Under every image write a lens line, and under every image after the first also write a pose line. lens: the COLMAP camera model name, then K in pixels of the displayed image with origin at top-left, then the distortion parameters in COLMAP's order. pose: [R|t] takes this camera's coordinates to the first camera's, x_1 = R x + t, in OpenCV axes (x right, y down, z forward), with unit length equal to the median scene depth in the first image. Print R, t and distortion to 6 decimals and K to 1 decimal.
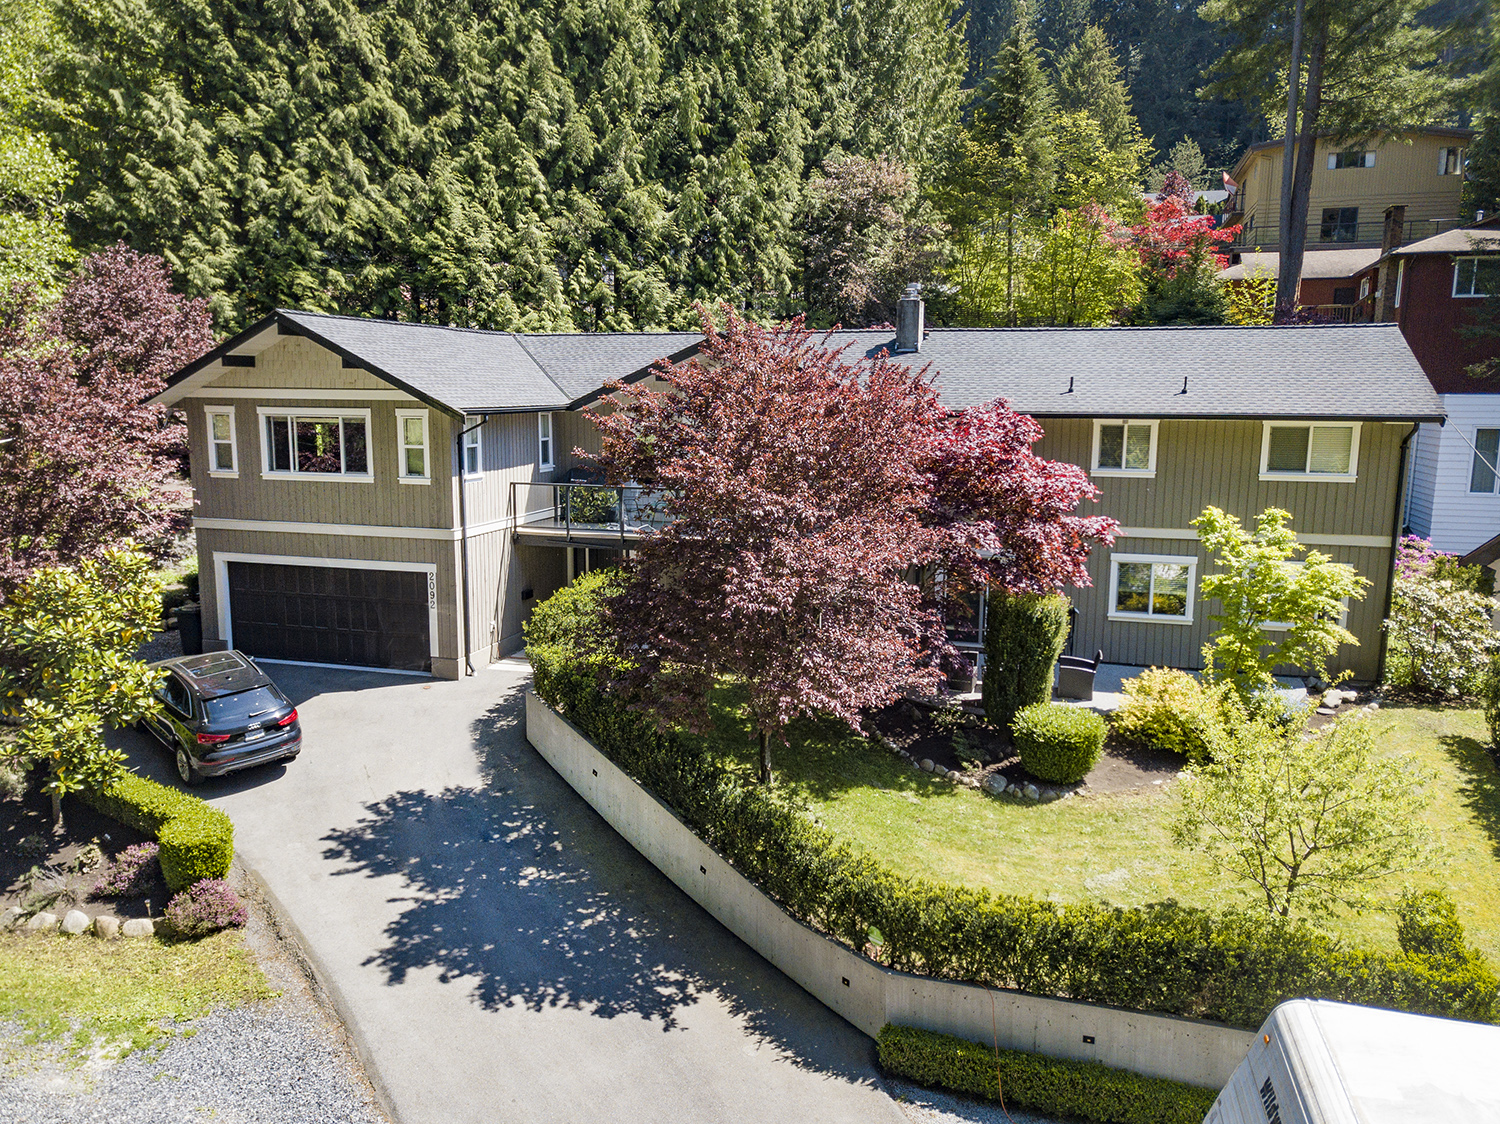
lens RADIAL K [[1126.0, 0, 744.9], [0, 1126.0, 563.5], [0, 0, 1]] dist [0.028070, 0.009413]
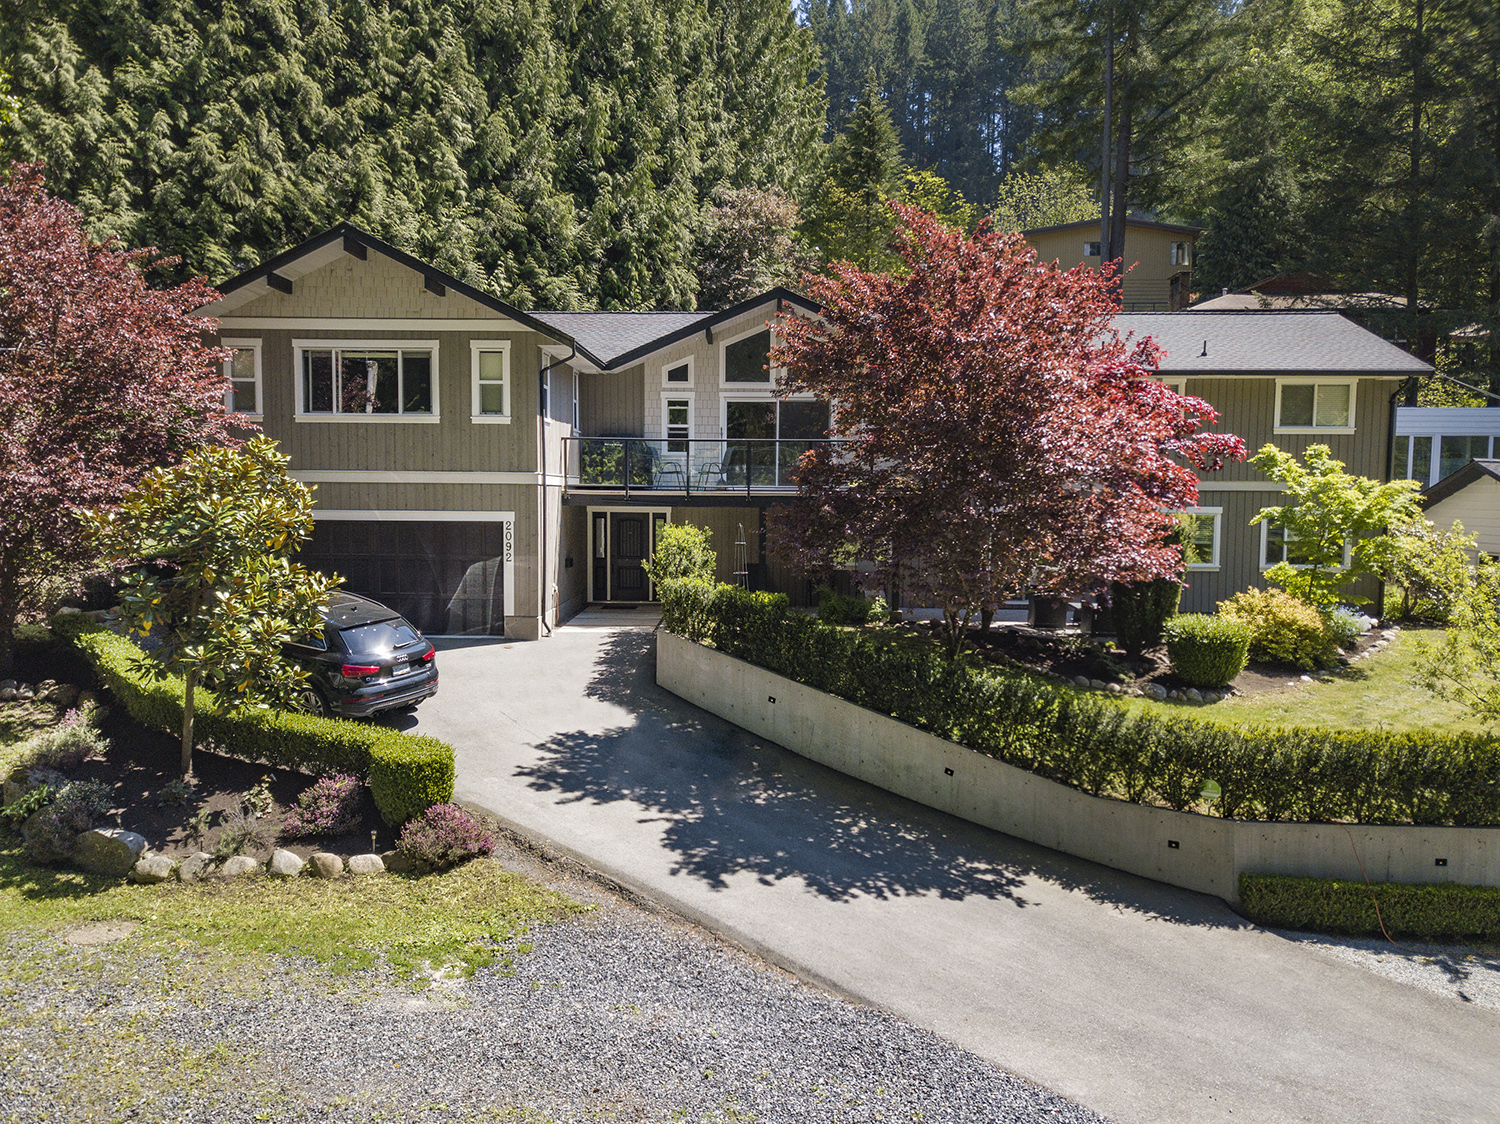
lens RADIAL K [[1126.0, 0, 746.3], [0, 1126.0, 563.3], [0, 0, 1]] dist [0.028070, 0.009413]
pose [[0.967943, -0.016508, 0.250625, -0.283626], [0.038481, 0.995804, -0.083028, 0.109806], [-0.248203, 0.090011, 0.964517, 0.073646]]
